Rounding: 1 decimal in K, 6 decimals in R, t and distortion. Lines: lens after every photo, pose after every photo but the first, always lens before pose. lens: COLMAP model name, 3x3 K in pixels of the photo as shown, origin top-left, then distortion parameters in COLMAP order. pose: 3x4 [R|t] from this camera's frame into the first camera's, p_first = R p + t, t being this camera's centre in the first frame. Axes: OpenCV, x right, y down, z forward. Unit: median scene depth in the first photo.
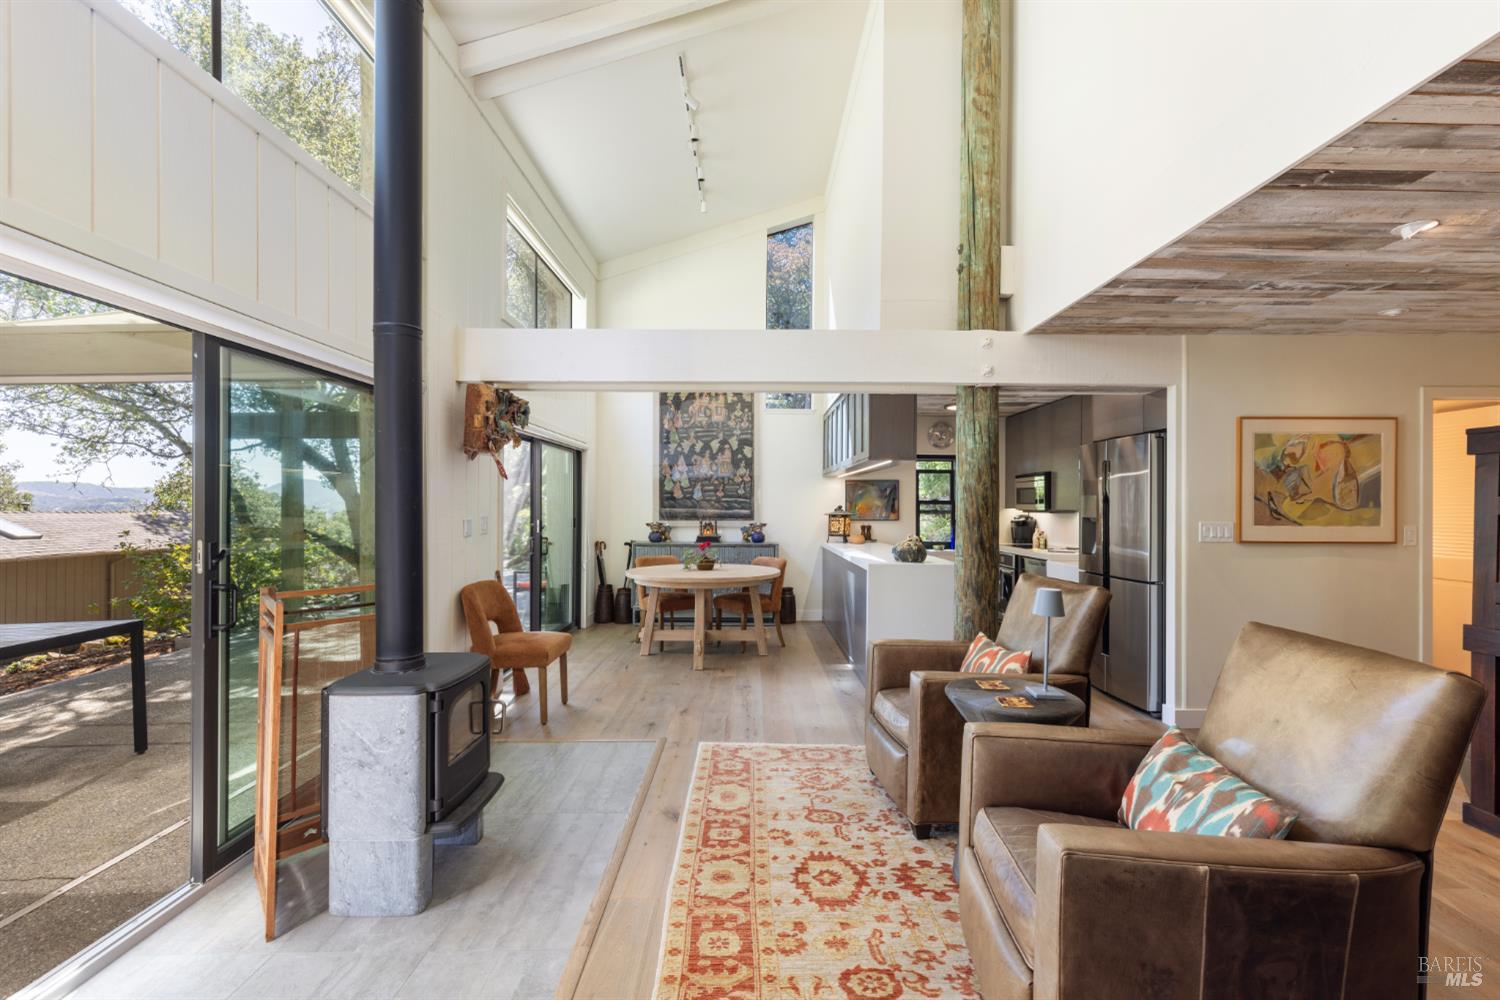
lens RADIAL K [[683.0, 0, 751.9], [0, 683.0, 502.8], [0, 0, 1]] dist [0.010396, -0.000824]
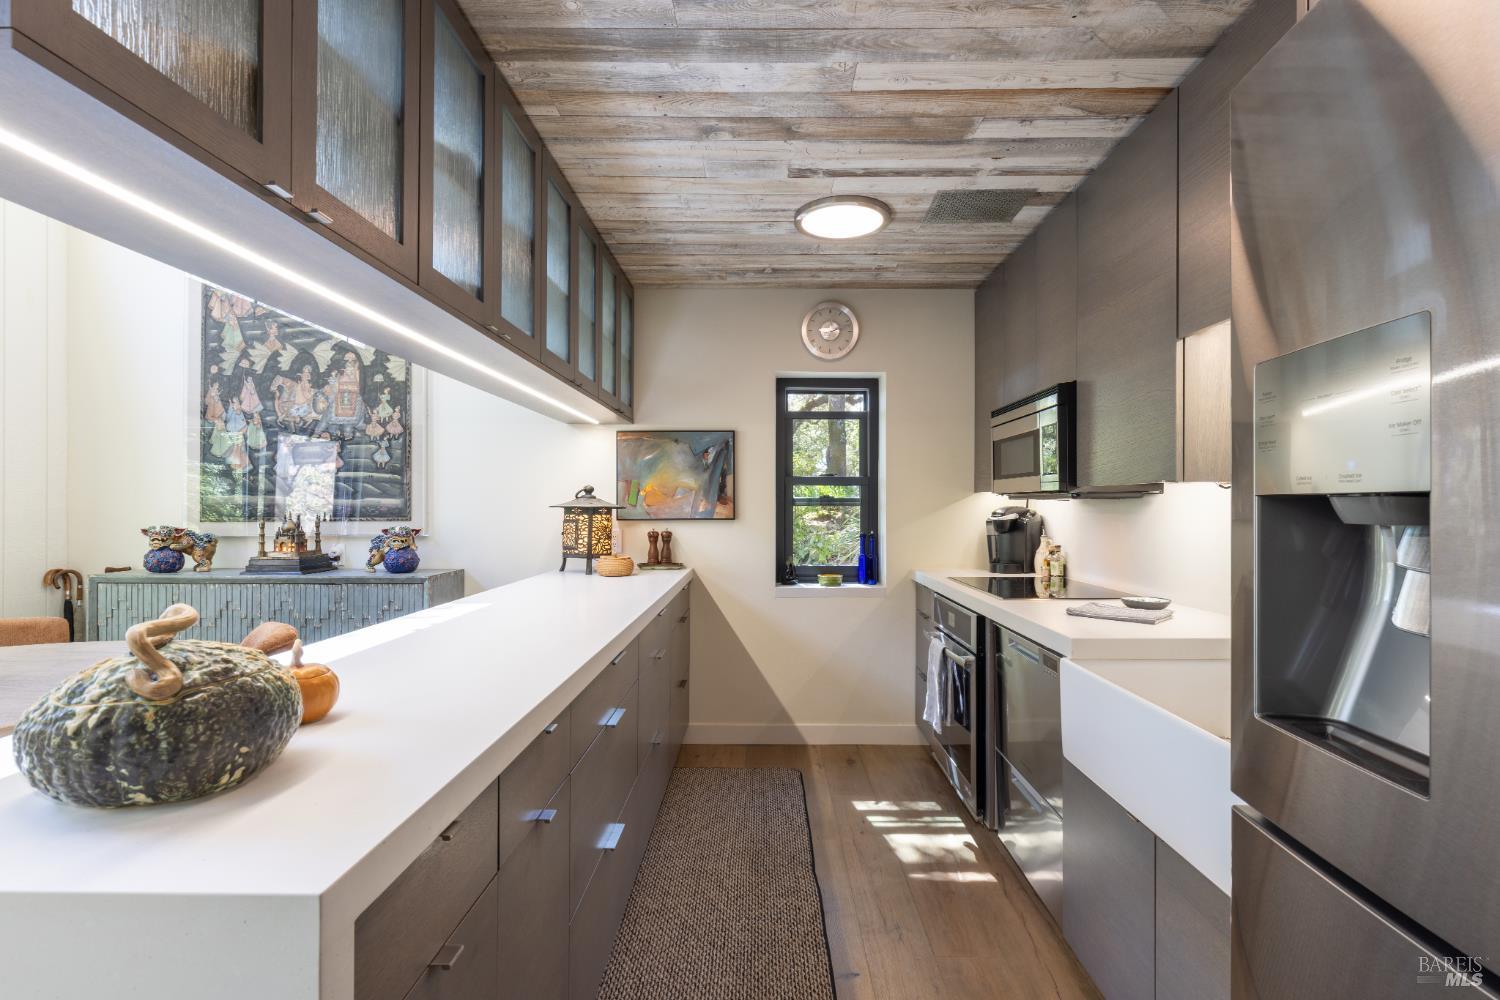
lens RADIAL K [[721.7, 0, 743.9], [0, 721.7, 500.7], [0, 0, 1]] dist [0.005246, -0.000706]
pose [[0.999448, -0.003871, -0.032988, 0.436271], [0.003895, 0.999992, 0.000658, 0.023658], [0.032986, -0.000786, 0.999456, 0.975275]]
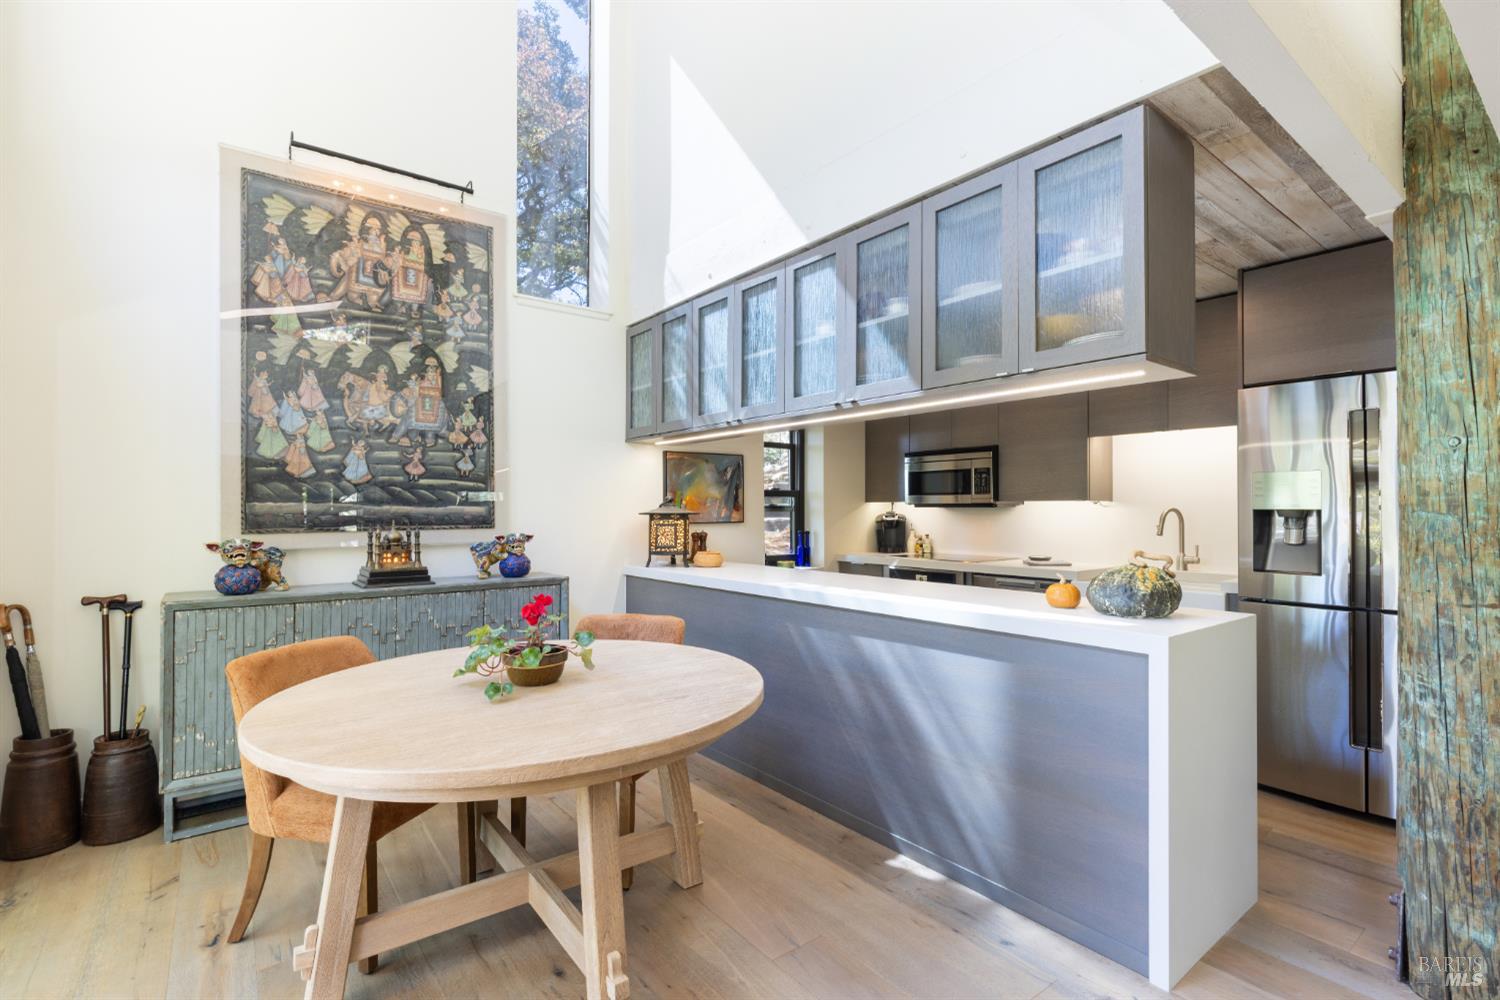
lens RADIAL K [[721.7, 0, 776.4], [0, 721.7, 501.0], [0, 0, 1]] dist [0.005246, -0.000706]
pose [[0.787490, 0.000776, 0.616328, -0.272027], [0.003156, 0.999981, -0.005291, 0.018862], [-0.616320, 0.006112, 0.787472, 0.909564]]
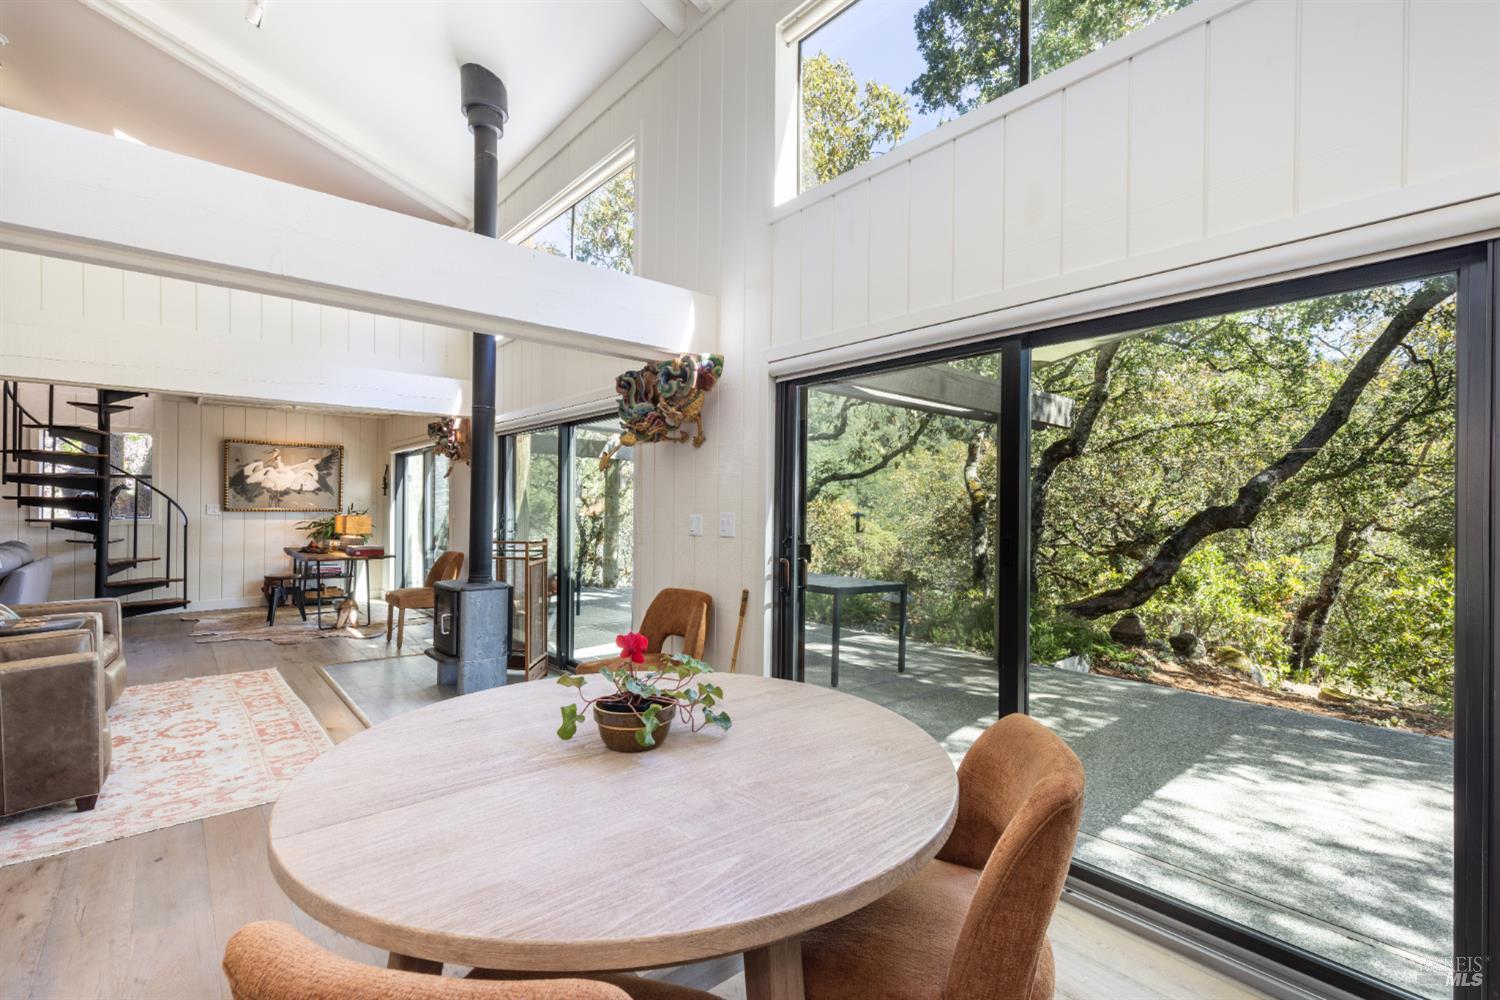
lens RADIAL K [[683.0, 0, 754.7], [0, 683.0, 500.3], [0, 0, 1]] dist [0.010396, -0.000824]
pose [[-0.760752, -0.015028, -0.648869, 0.090315], [-0.010060, 0.999885, -0.011363, 0.015125], [0.648965, -0.002117, -0.760815, 1.732767]]
